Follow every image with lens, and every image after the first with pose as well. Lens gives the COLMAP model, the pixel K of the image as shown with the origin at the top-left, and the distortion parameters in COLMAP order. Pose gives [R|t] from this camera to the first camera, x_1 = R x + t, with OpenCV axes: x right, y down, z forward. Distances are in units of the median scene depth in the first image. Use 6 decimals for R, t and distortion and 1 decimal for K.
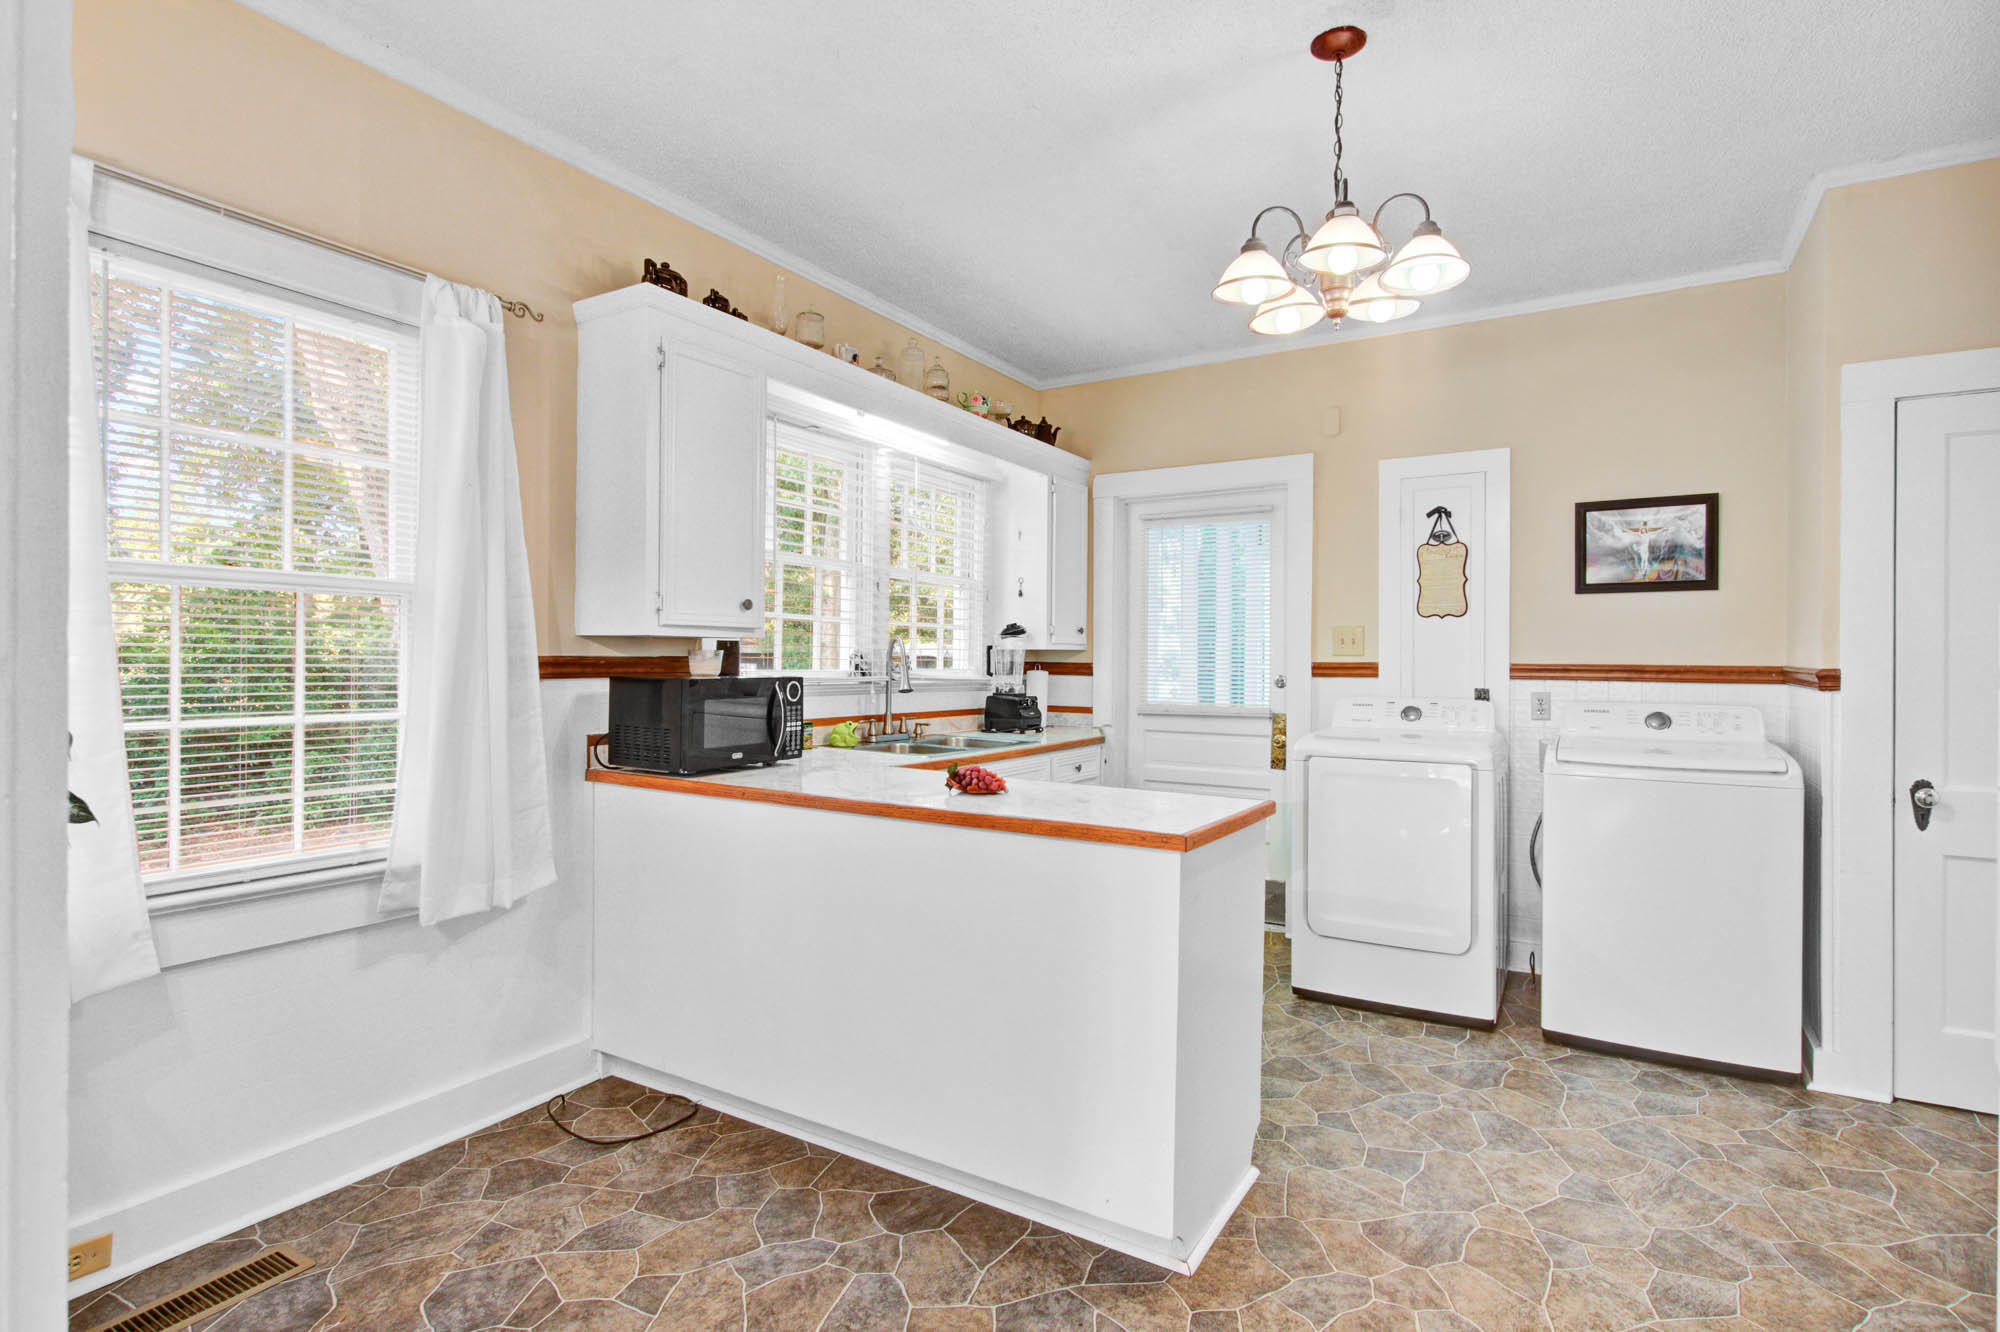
lens RADIAL K [[1007.9, 0, 1008.7], [0, 1007.9, 657.3], [0, 0, 1]] dist [-0.014453, 0.001146]
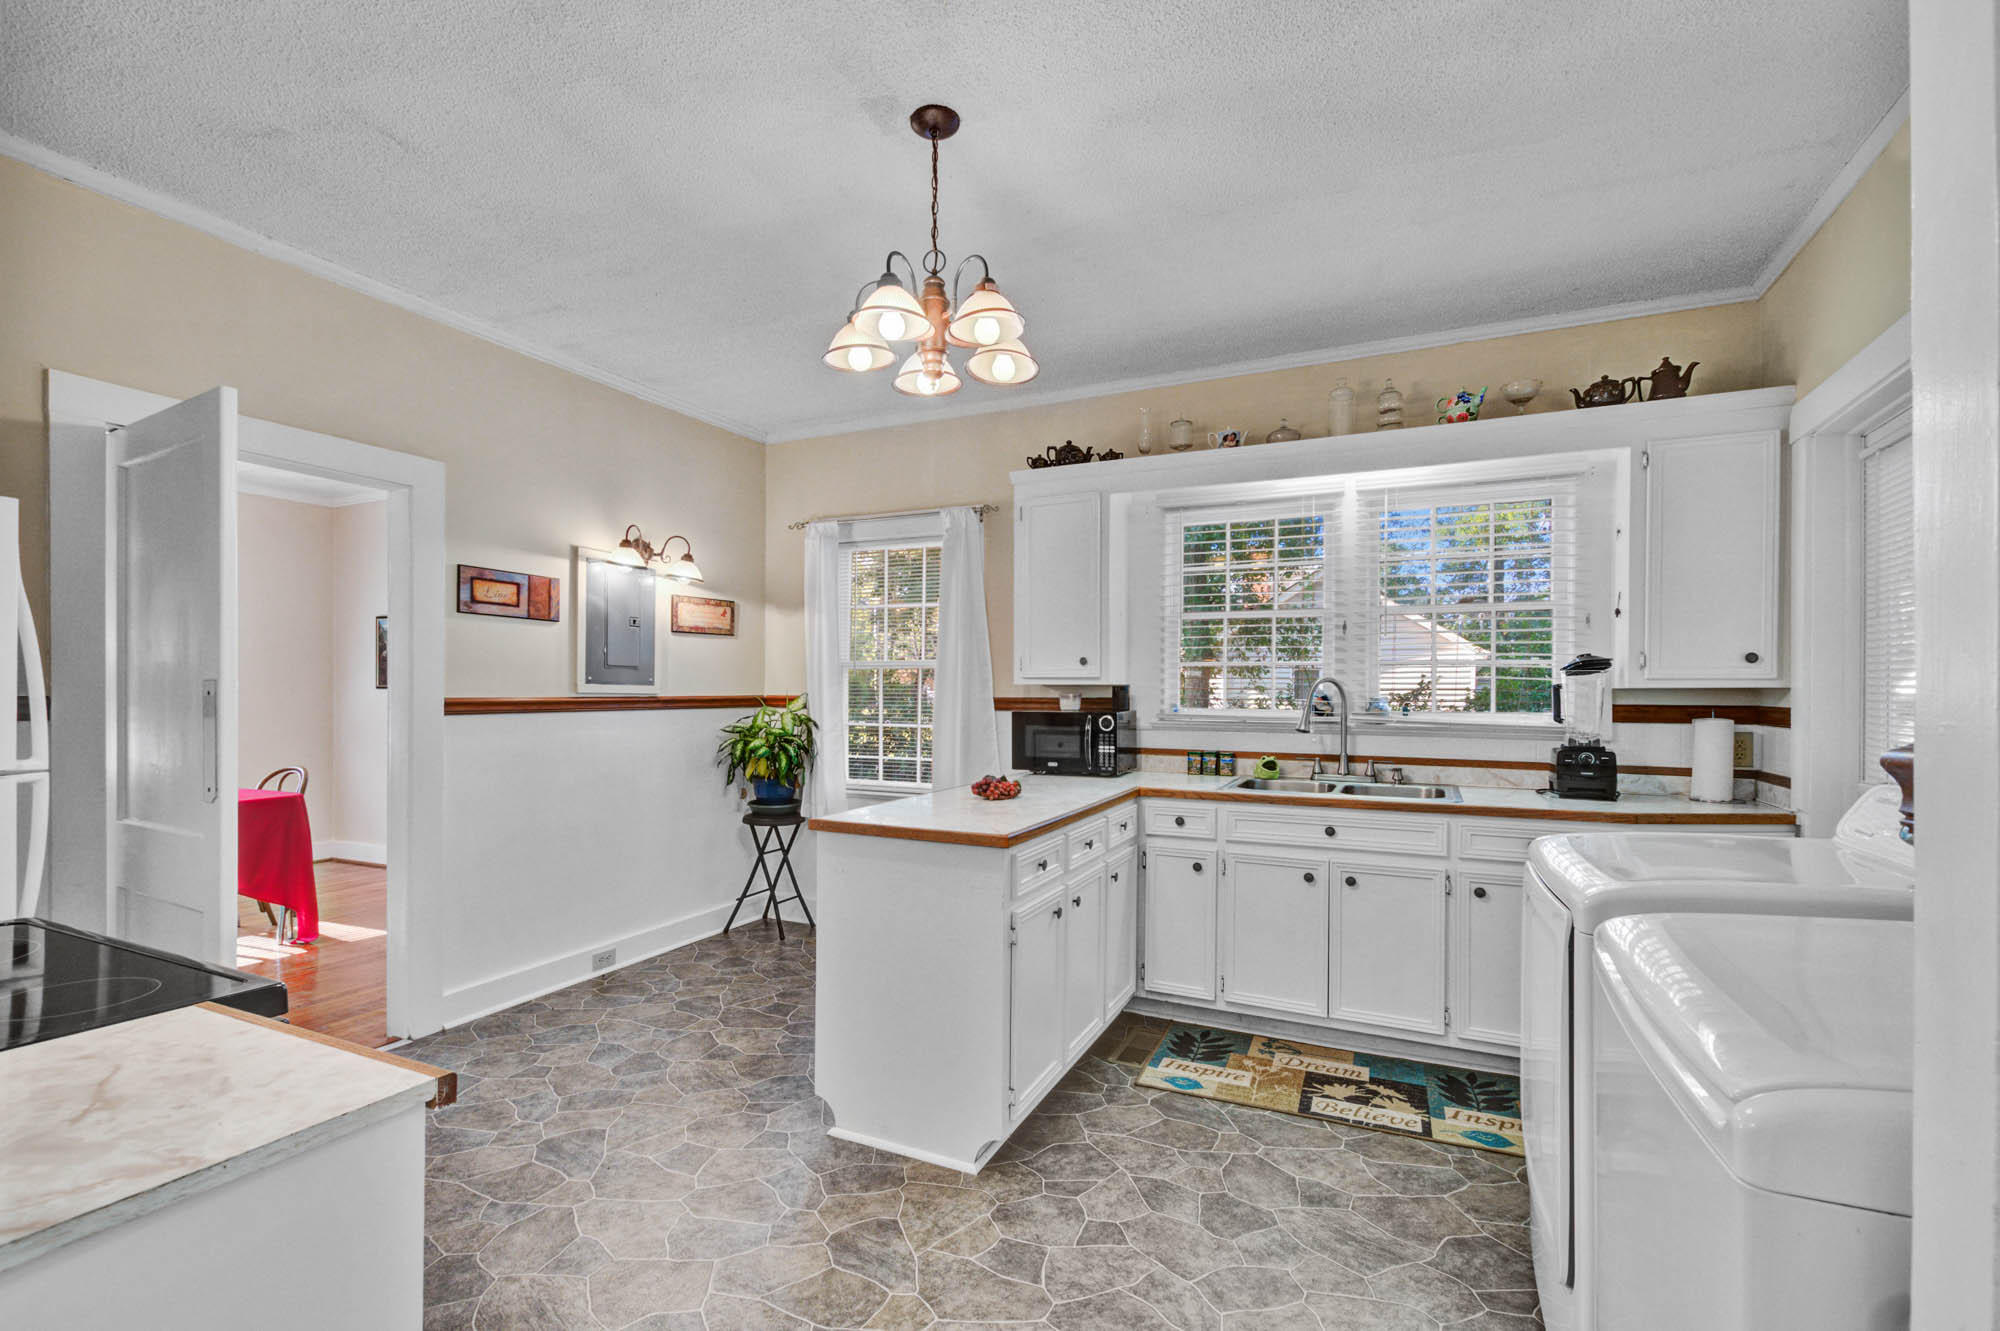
lens RADIAL K [[895.4, 0, 978.2], [0, 895.4, 683.4], [0, 0, 1]] dist [0.002886, -0.002208]
pose [[0.069168, -0.019257, -0.997419, 0.653166], [-0.002868, 0.999806, -0.019502, 0.002837], [0.997601, 0.004209, 0.069099, 0.499271]]
